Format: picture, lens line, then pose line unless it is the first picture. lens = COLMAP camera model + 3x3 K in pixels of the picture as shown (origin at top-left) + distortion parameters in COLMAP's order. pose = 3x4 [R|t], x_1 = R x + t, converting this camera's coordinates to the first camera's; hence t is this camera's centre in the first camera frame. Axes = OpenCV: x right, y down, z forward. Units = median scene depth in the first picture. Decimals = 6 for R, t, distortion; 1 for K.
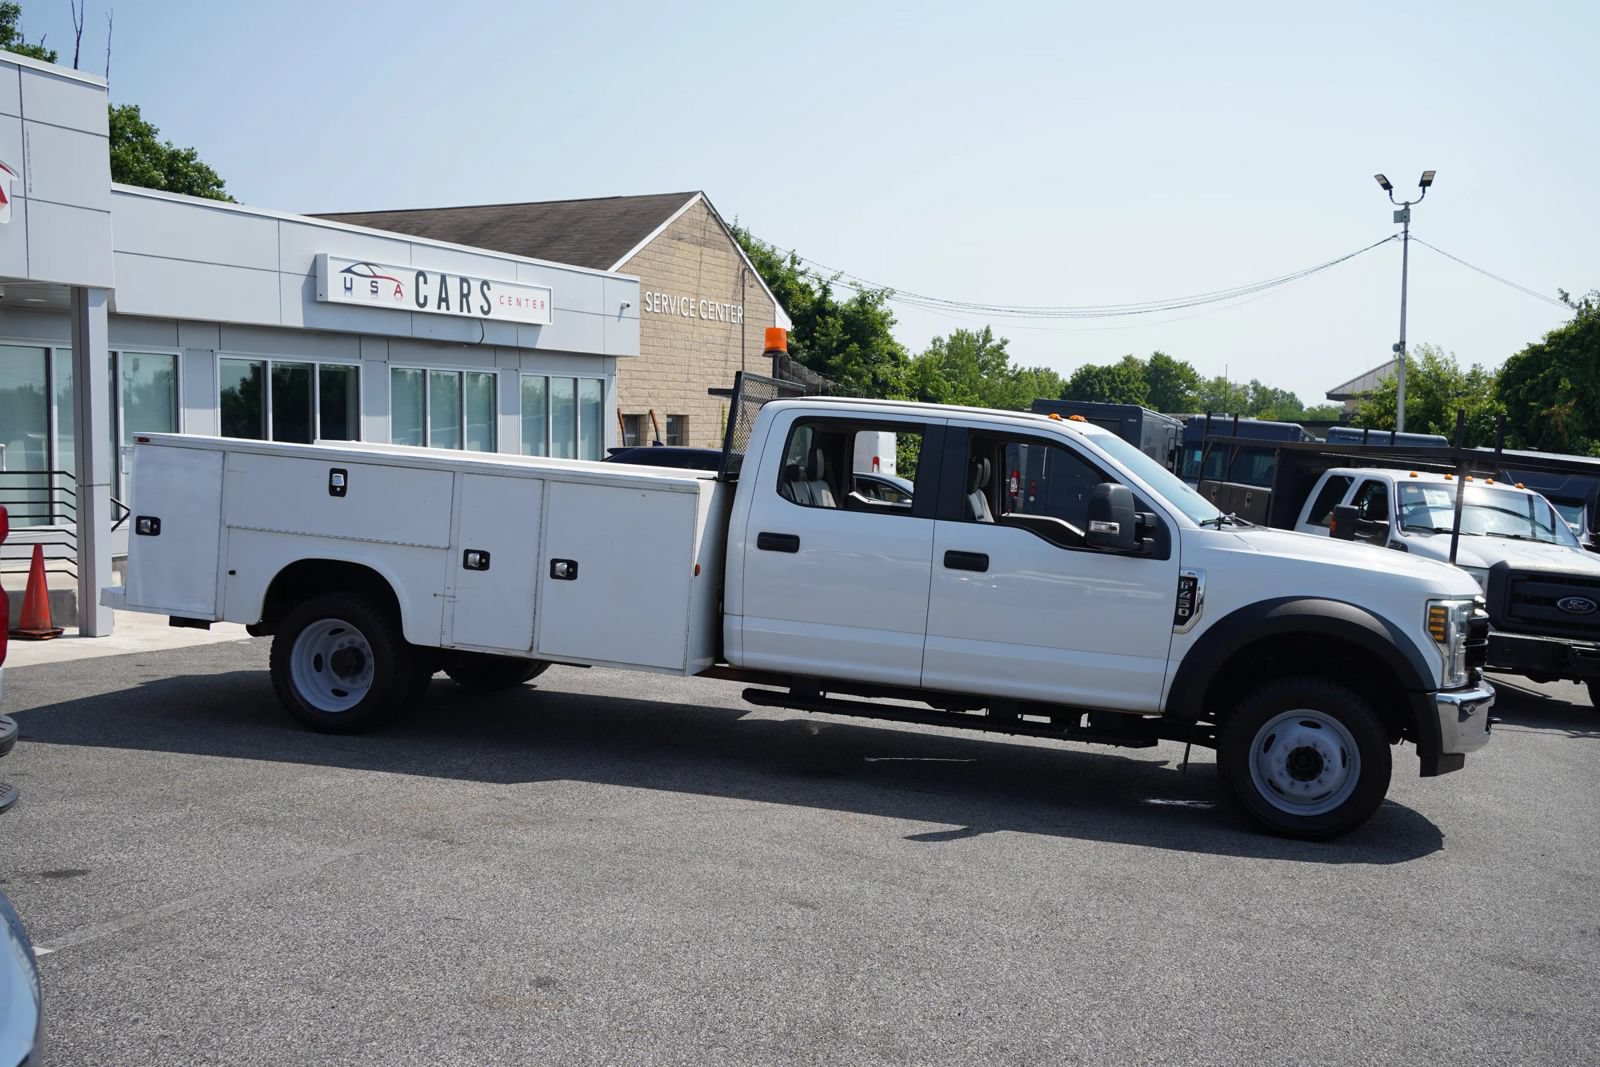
lens RADIAL K [[1610.4, 0, 804.9], [0, 1610.4, 538.2], [0, 0, 1]] dist [0.020734, 0.000000]
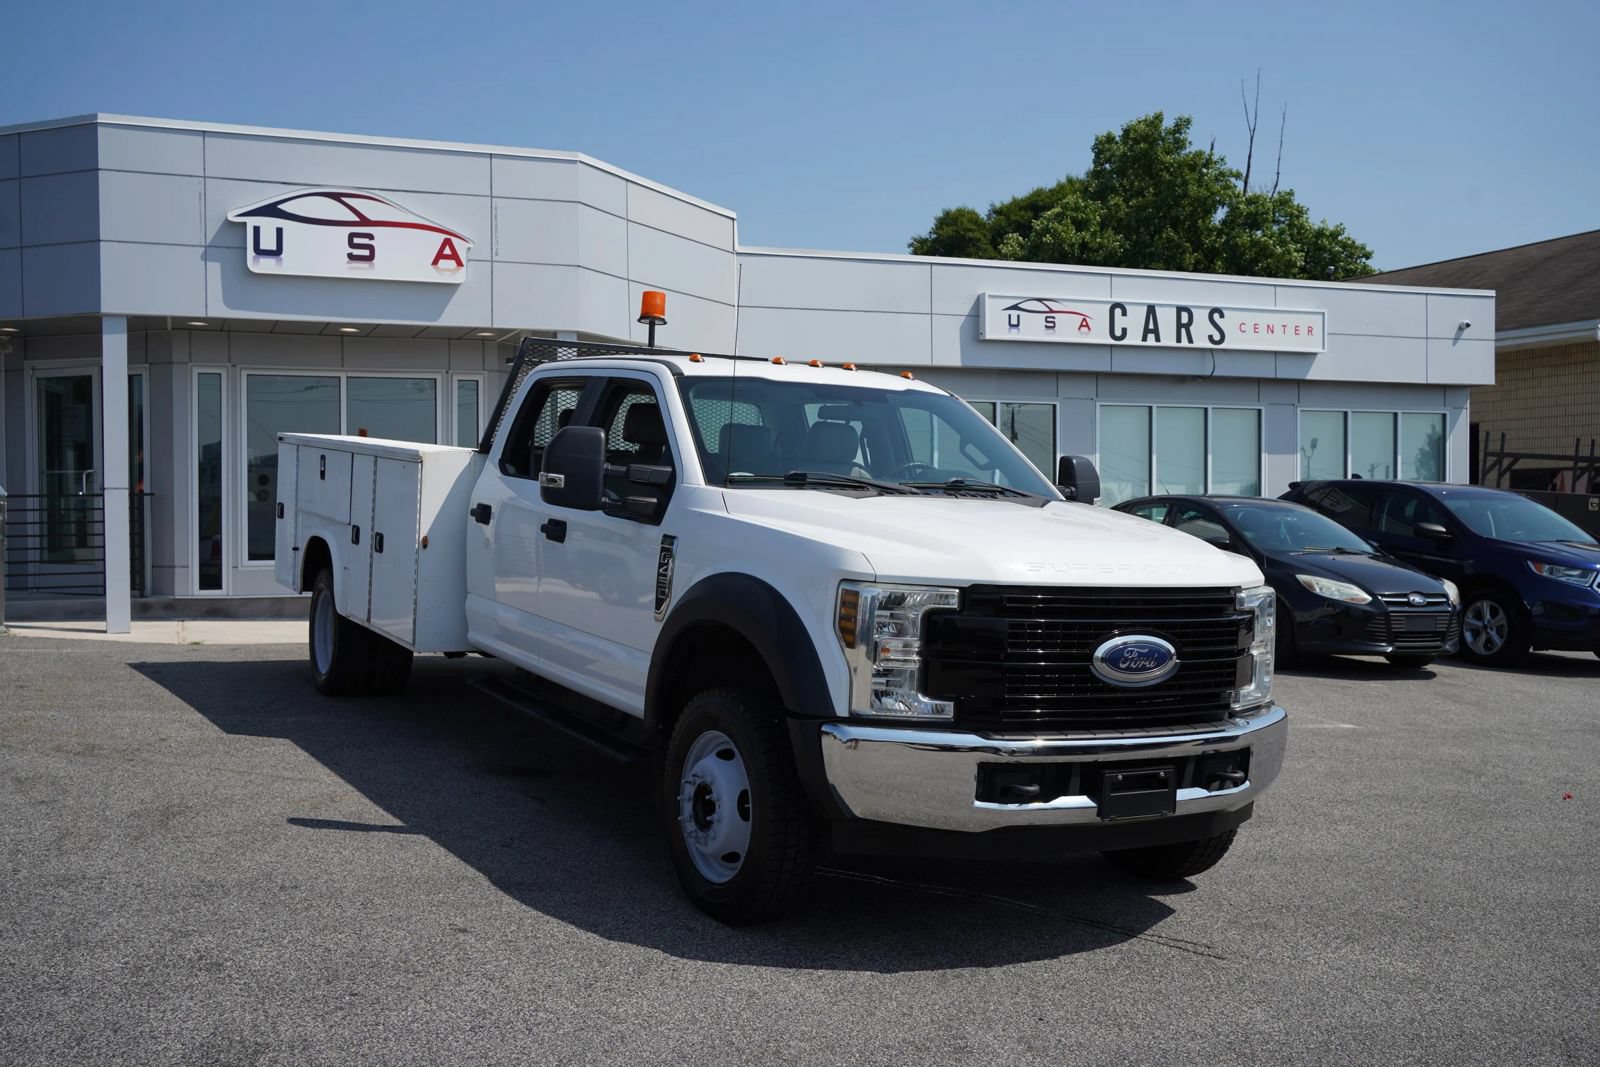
lens RADIAL K [[1610.4, 0, 806.8], [0, 1610.4, 528.4], [0, 0, 1]] dist [0.020734, 0.000000]
pose [[0.716178, 0.001302, -0.697916, 0.298197], [-0.041655, 0.998295, -0.040882, 0.016019], [0.696674, 0.058350, 0.715011, 0.186351]]
